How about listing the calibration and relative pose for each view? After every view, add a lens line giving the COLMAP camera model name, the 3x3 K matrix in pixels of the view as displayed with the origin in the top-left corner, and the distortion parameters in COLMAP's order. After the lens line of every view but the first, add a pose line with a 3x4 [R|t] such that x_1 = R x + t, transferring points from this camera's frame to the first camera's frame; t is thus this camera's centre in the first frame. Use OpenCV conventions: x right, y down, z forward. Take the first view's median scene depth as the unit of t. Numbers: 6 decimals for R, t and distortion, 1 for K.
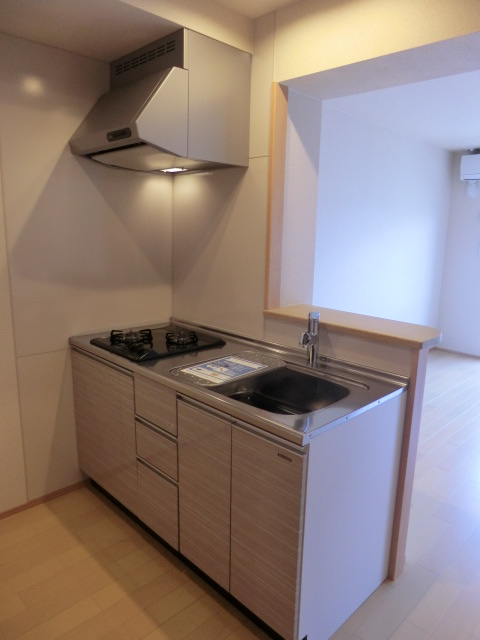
lens RADIAL K [[457.9, 0, 240.0], [0, 457.9, 320.0], [0, 0, 1]] dist [-0.110531, 0.099269]
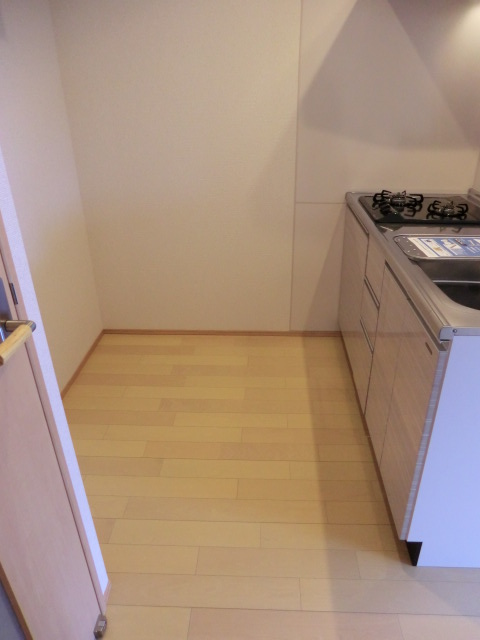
lens RADIAL K [[457.9, 0, 240.0], [0, 457.9, 320.0], [0, 0, 1]] dist [-0.110531, 0.099269]
pose [[0.663355, 0.311837, -0.680234, 0.288865], [-0.119164, 0.941454, 0.315380, 0.019719], [0.738756, -0.128150, 0.661678, 0.126816]]
